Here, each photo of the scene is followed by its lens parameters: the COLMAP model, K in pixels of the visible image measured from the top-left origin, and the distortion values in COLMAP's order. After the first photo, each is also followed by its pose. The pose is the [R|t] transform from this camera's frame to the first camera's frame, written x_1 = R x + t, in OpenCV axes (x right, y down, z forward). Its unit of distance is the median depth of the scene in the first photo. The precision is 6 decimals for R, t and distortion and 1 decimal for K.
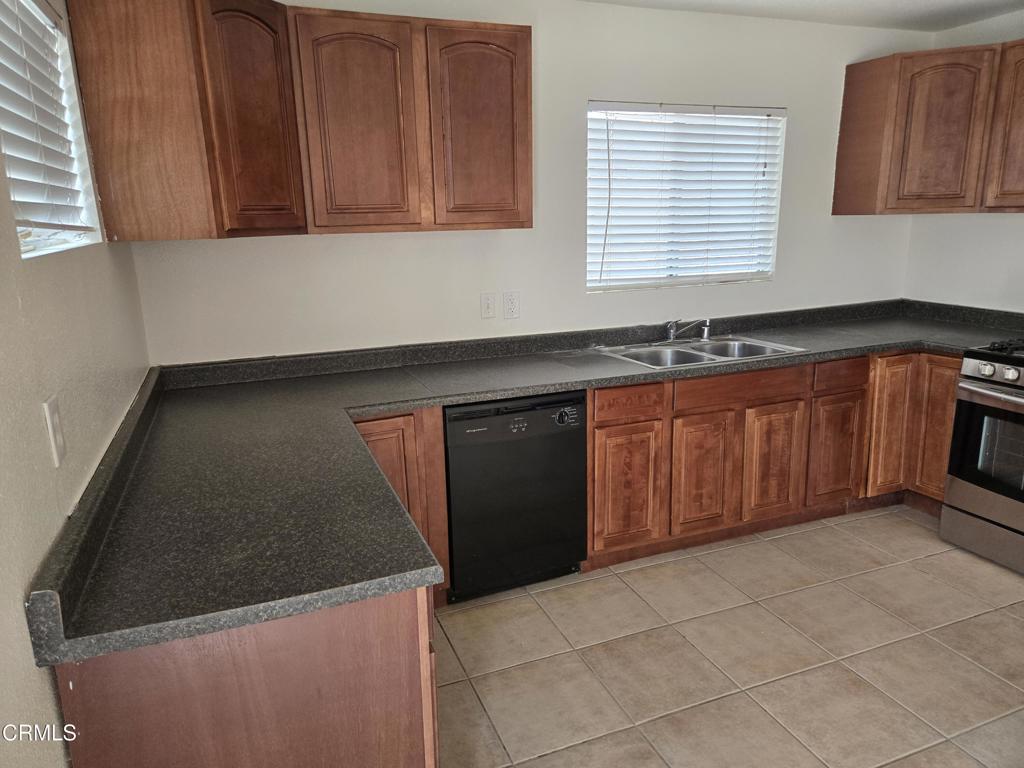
lens RADIAL K [[689.8, 0, 510.8], [0, 689.8, 381.5], [0, 0, 1]] dist [0.052403, -0.049349]
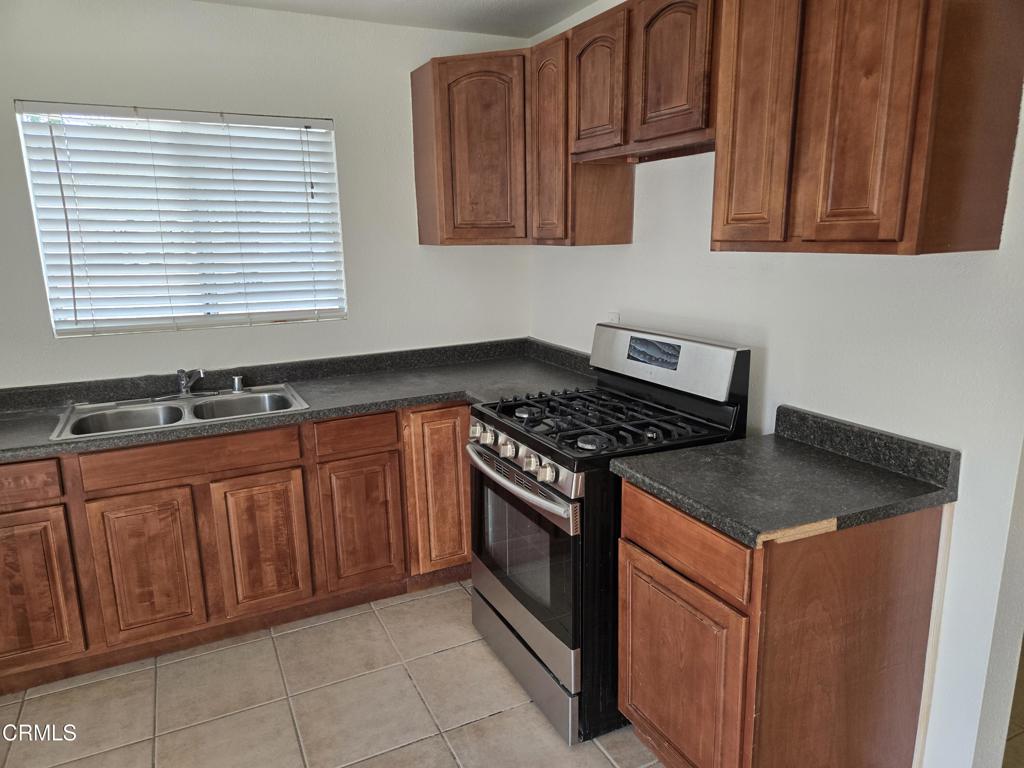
lens RADIAL K [[689.8, 0, 506.0], [0, 689.8, 391.4], [0, 0, 1]] dist [0.052403, -0.049349]
pose [[0.995684, -0.014288, 0.091706, 0.566664], [0.015314, 0.999828, -0.010499, -0.049910], [-0.091541, 0.011858, 0.995731, 0.145865]]
